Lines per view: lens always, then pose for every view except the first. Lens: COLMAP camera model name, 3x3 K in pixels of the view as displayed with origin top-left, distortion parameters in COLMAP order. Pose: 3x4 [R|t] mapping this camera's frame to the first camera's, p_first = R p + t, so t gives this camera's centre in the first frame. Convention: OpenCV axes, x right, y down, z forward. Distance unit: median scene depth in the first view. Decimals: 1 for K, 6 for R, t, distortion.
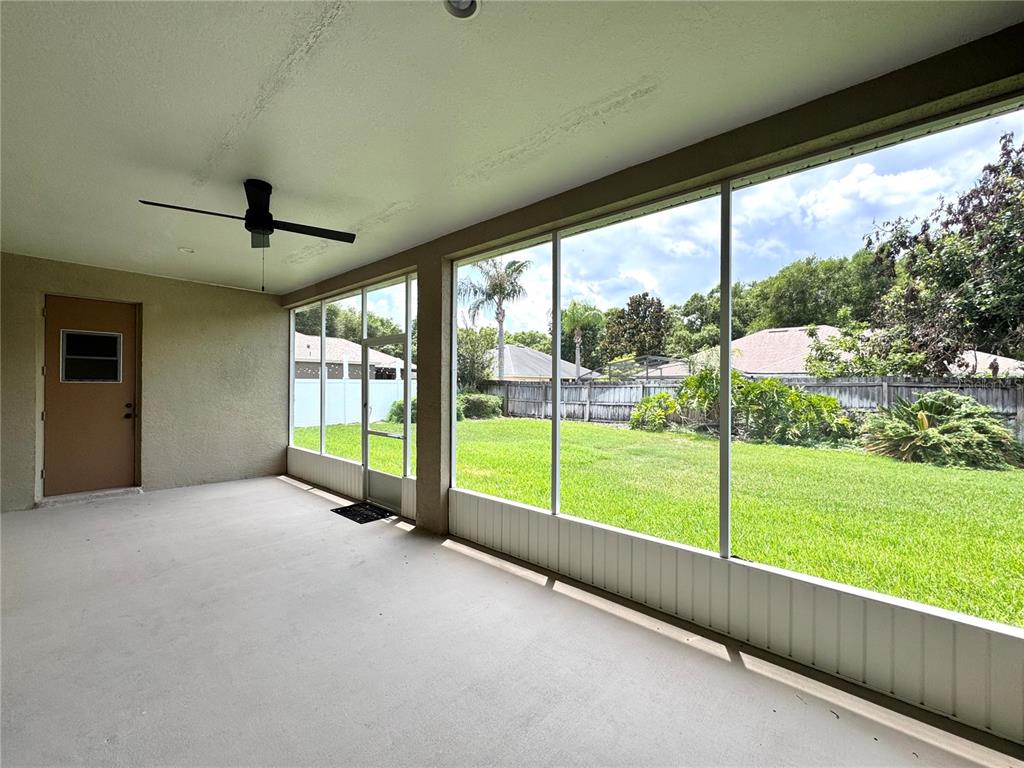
lens RADIAL K [[410.0, 0, 514.7], [0, 410.0, 383.1], [0, 0, 1]] dist [-0.003375, 0.000795]
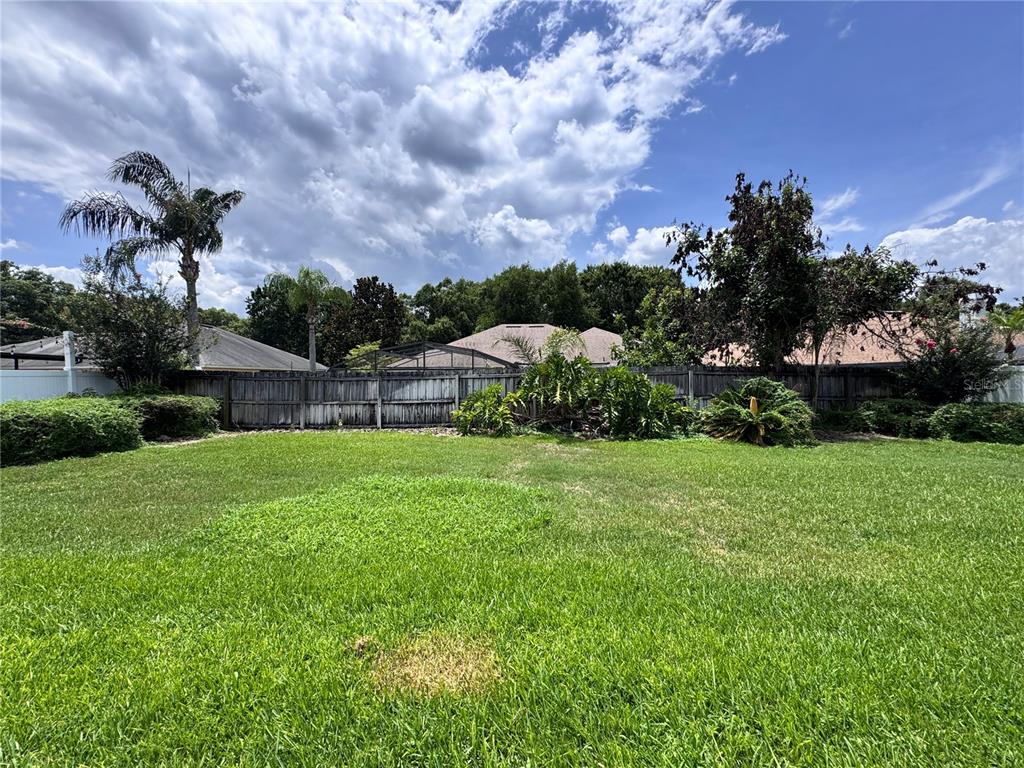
lens RADIAL K [[410.0, 0, 508.1], [0, 410.0, 385.6], [0, 0, 1]] dist [-0.003375, 0.000795]
pose [[0.766217, -0.022681, 0.642182, -0.089545], [0.009741, 0.999672, 0.023684, 0.004059], [-0.642508, -0.011892, 0.766186, 0.255763]]
